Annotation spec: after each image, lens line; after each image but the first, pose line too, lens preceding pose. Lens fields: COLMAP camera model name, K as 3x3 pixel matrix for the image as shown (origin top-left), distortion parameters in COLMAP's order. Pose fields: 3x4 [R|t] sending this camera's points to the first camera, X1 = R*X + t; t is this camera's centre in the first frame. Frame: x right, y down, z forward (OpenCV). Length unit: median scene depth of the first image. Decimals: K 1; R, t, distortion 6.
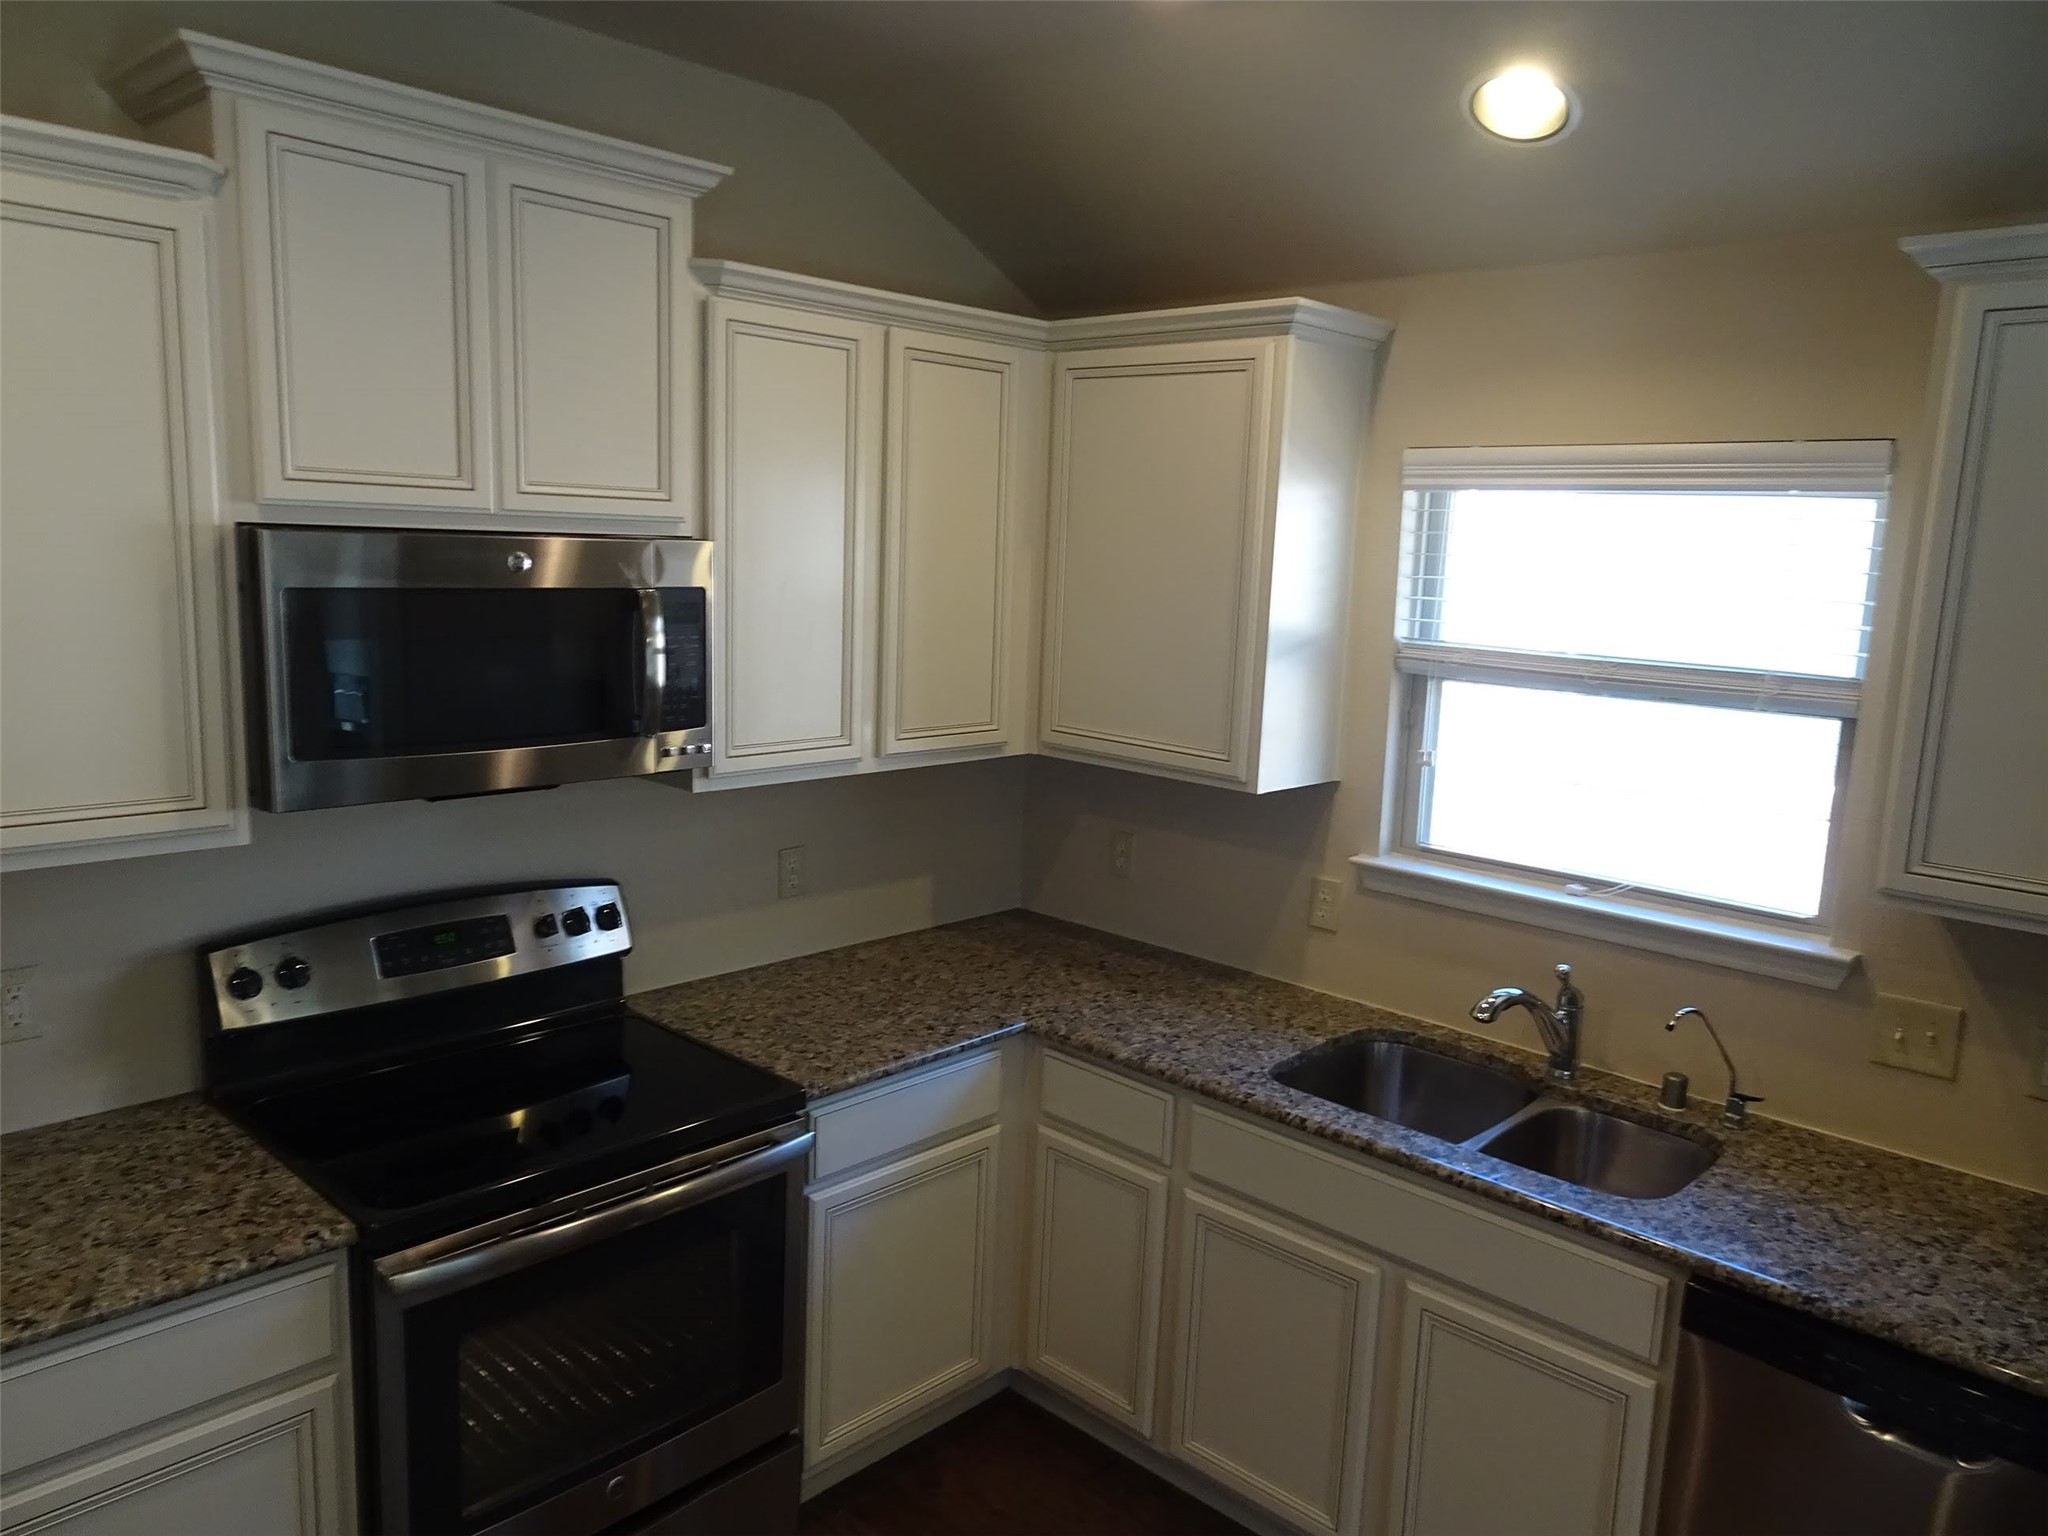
lens RADIAL K [[1442.1, 0, 1027.2], [0, 1442.1, 786.4], [0, 0, 1]] dist [0.006131, -0.005847]
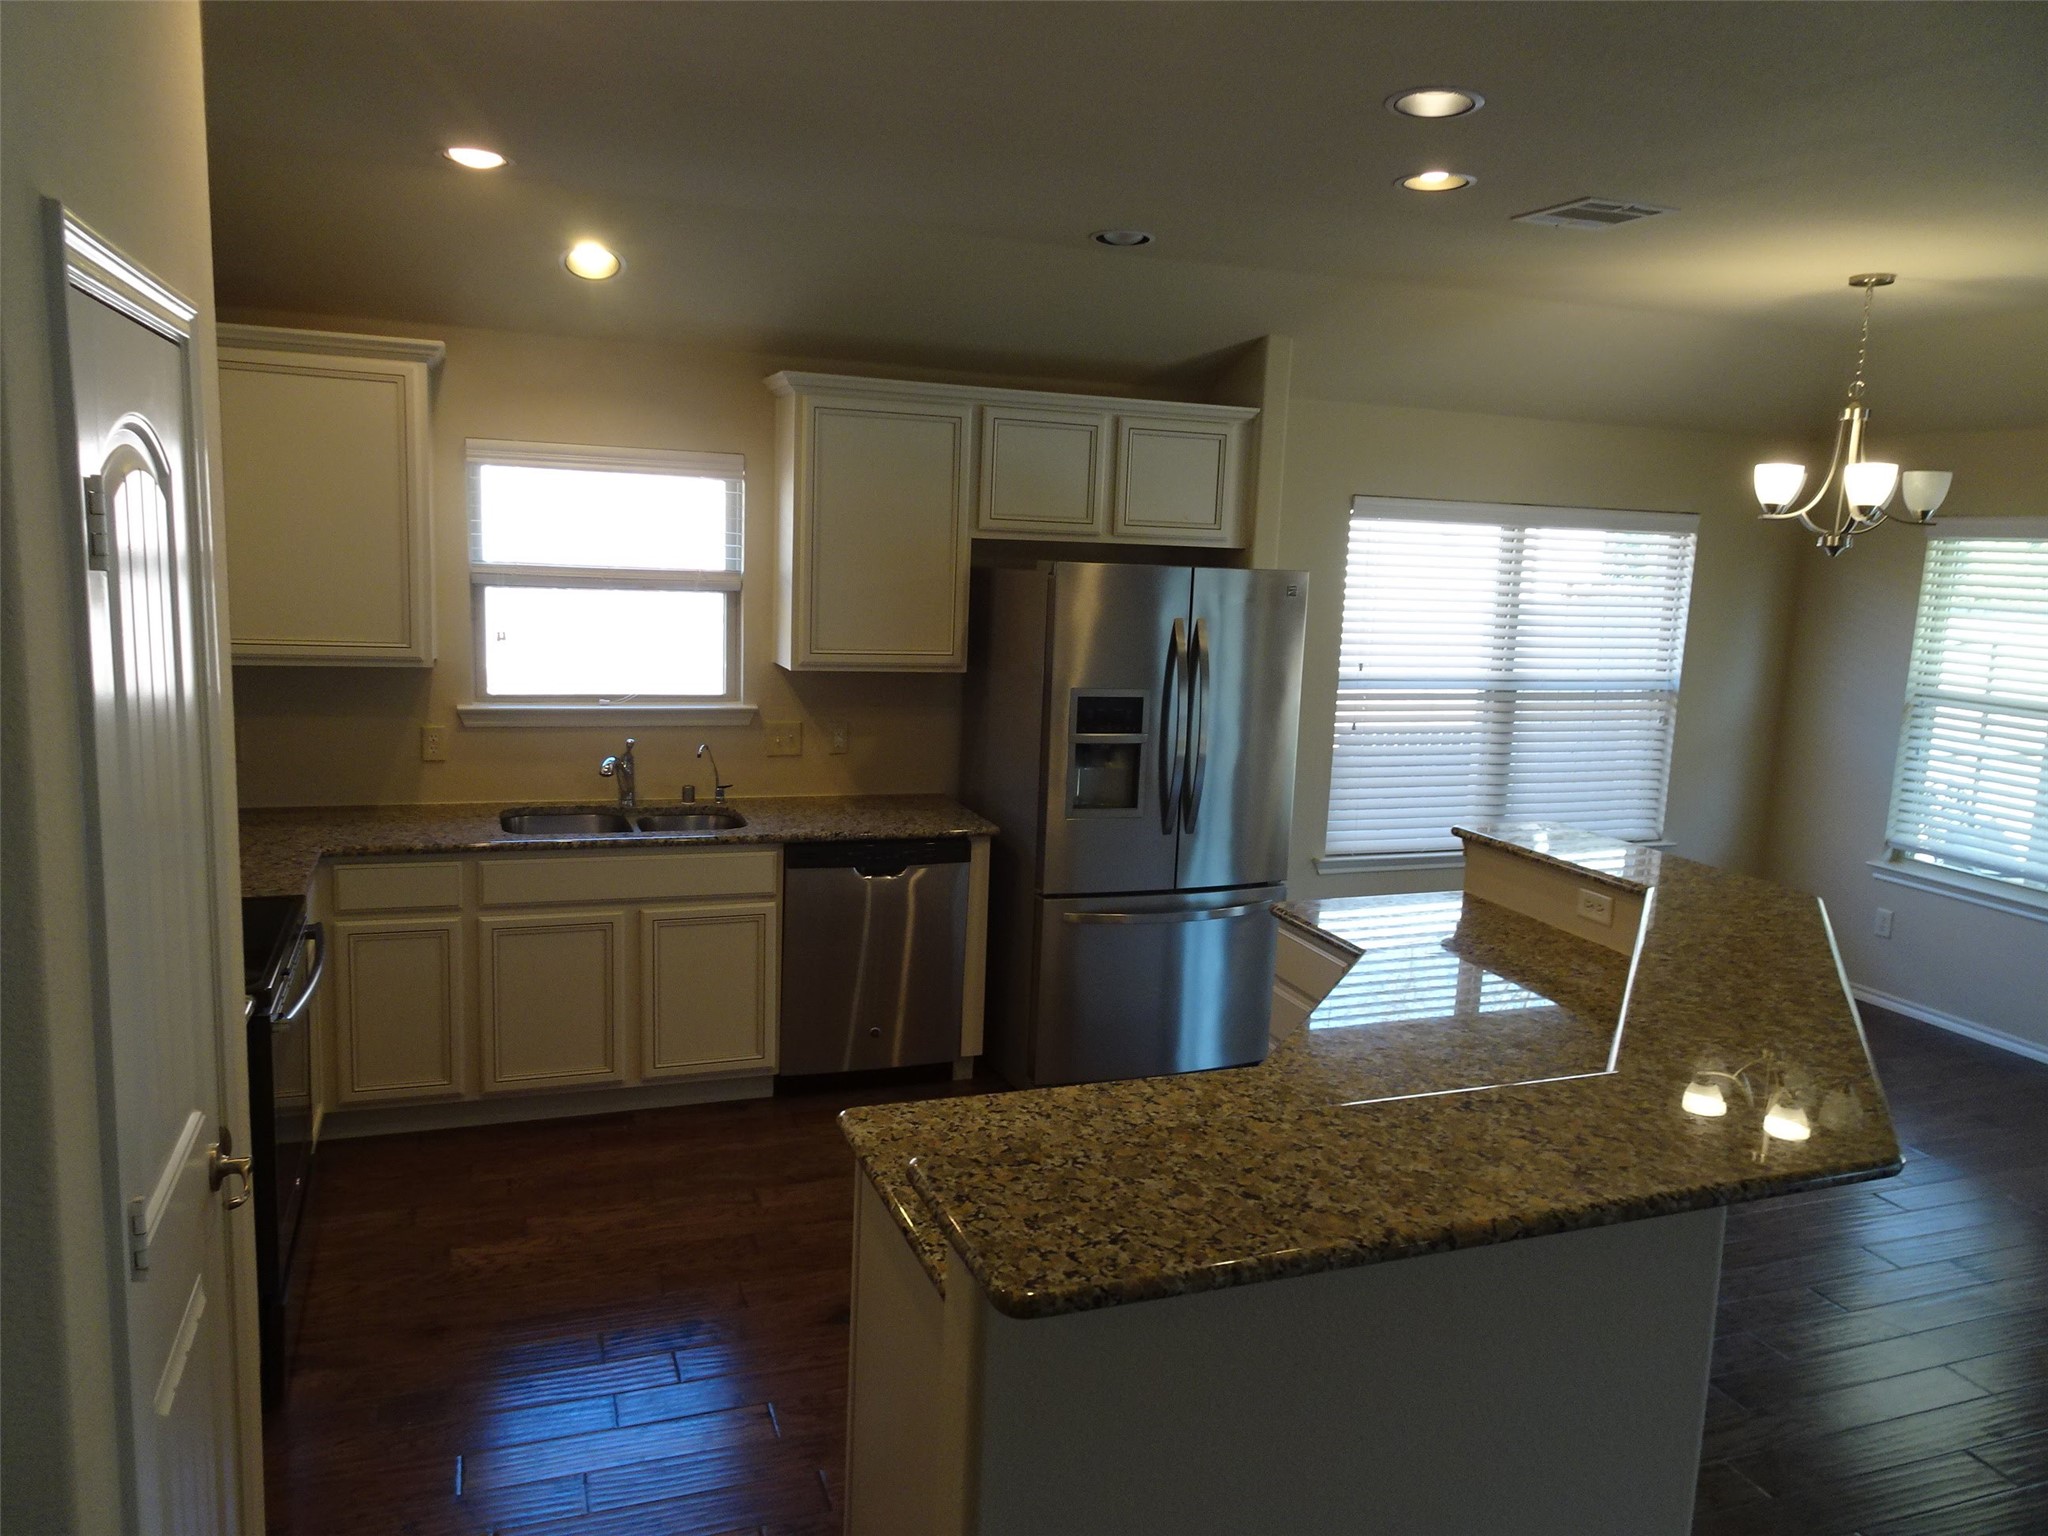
lens RADIAL K [[1442.1, 0, 1026.7], [0, 1442.1, 785.8], [0, 0, 1]] dist [0.006131, -0.005847]
pose [[0.446915, -0.173666, 0.877557, -1.024953], [0.122981, 0.983589, 0.132019, 0.004862], [-0.886083, 0.048921, 0.460938, -0.267038]]
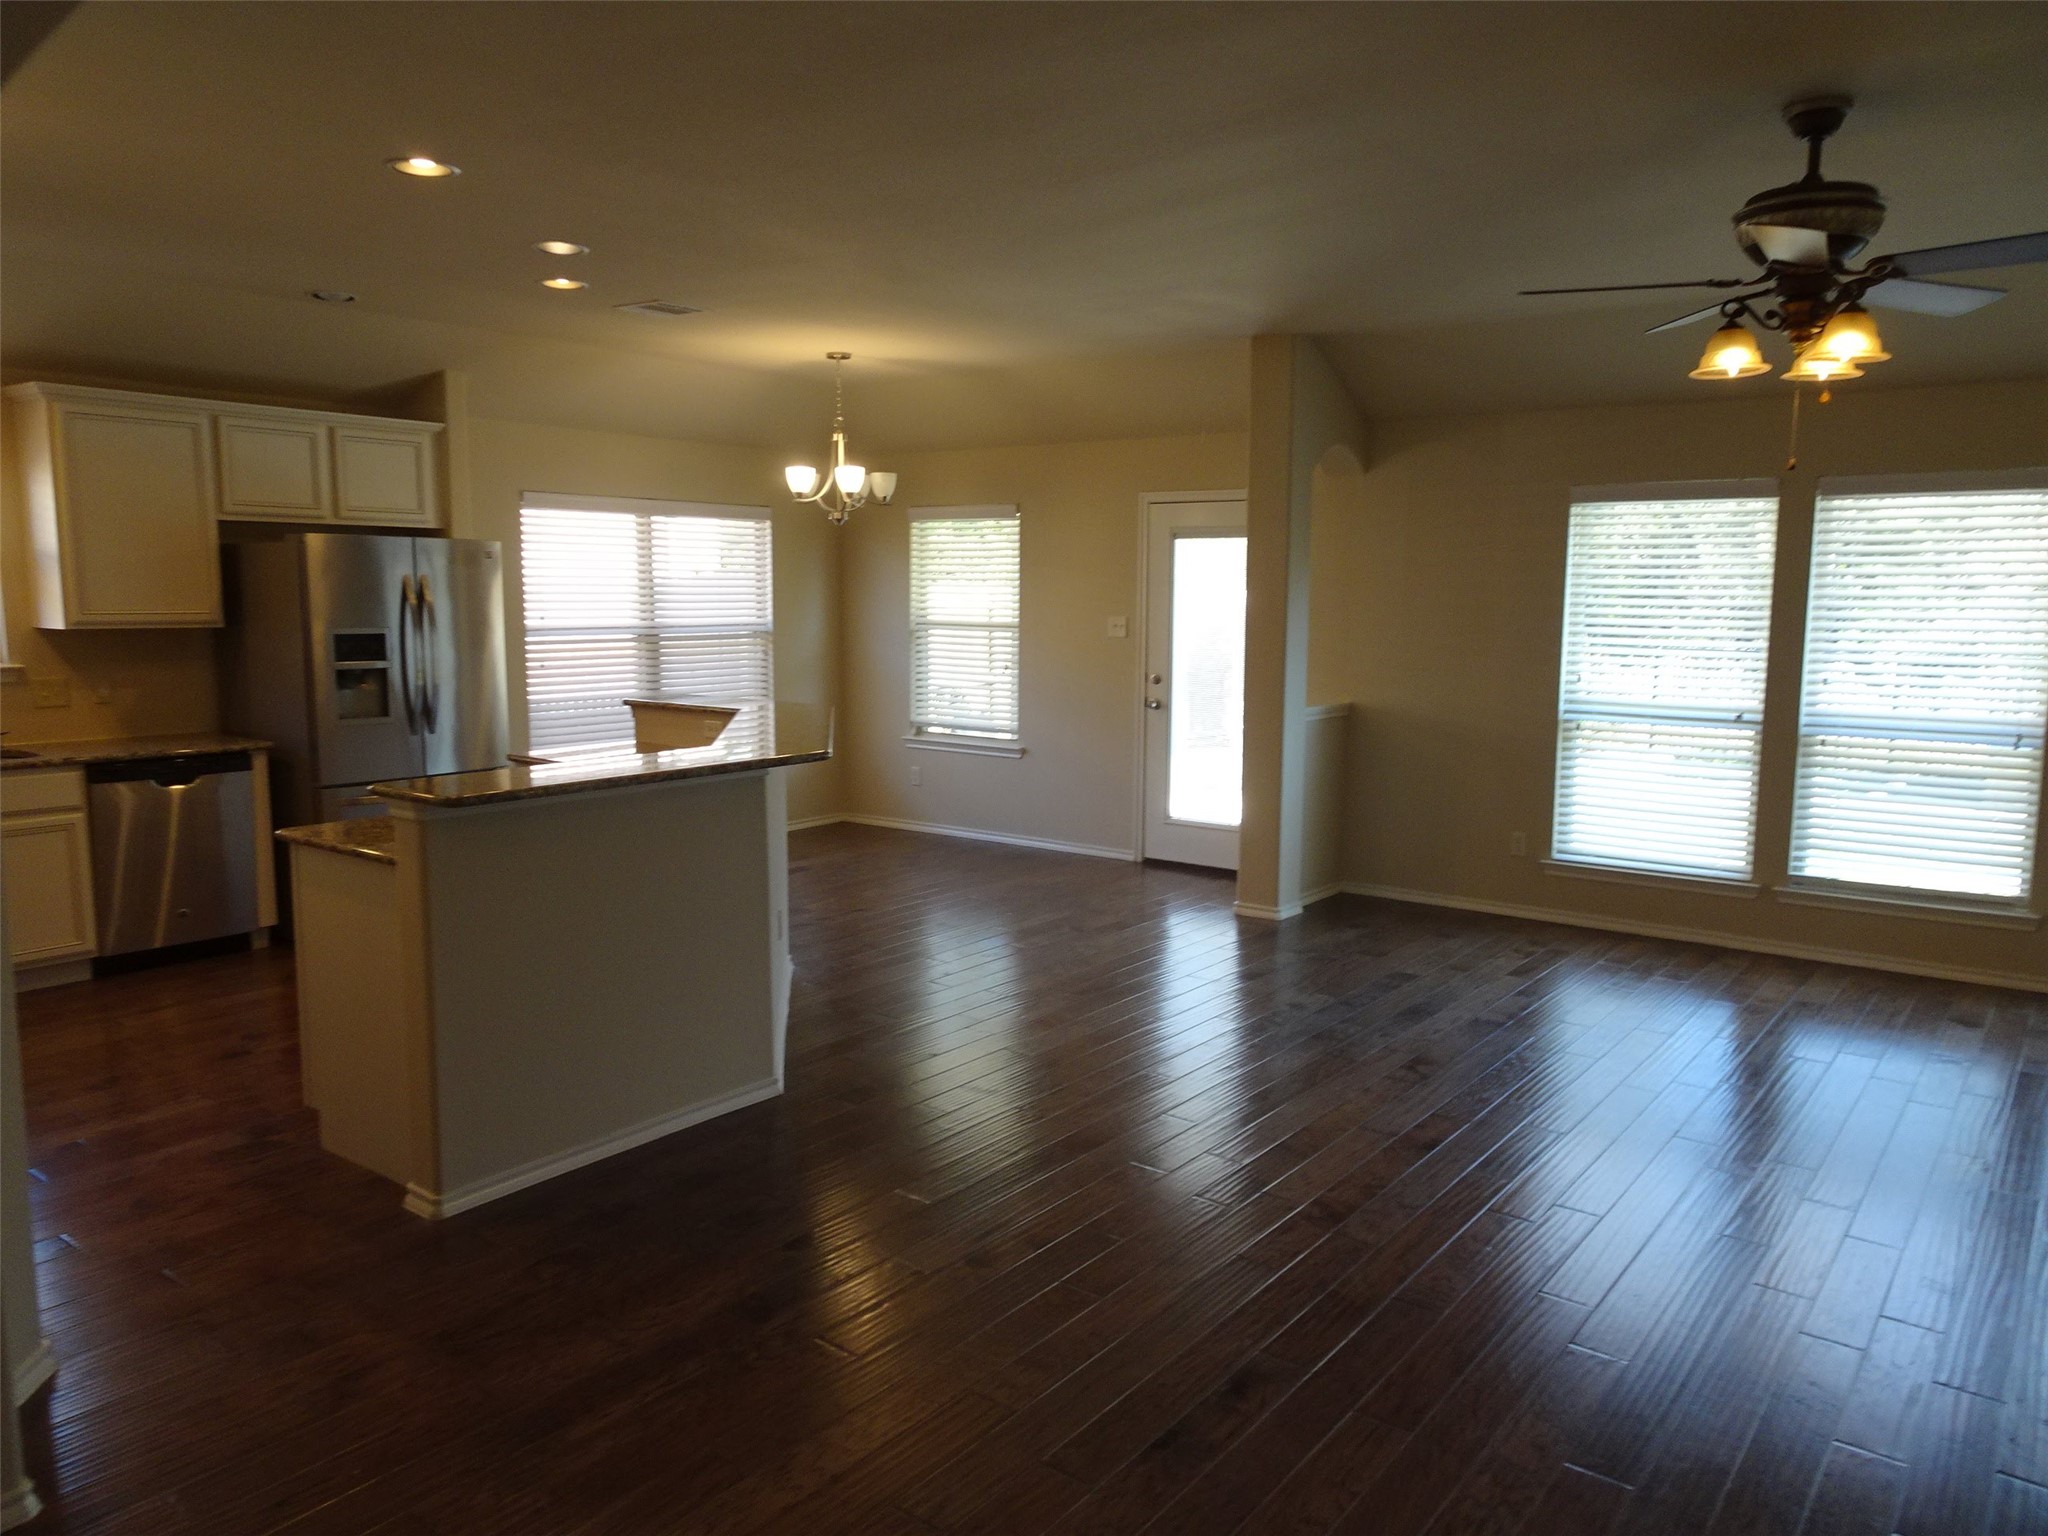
lens RADIAL K [[1442.1, 0, 1036.7], [0, 1442.1, 768.8], [0, 0, 1]] dist [0.006131, -0.005847]
pose [[-0.113351, -0.167912, 0.979264, -1.912312], [0.146822, 0.971964, 0.183655, 0.088035], [-0.982647, 0.164594, -0.085520, -0.406396]]
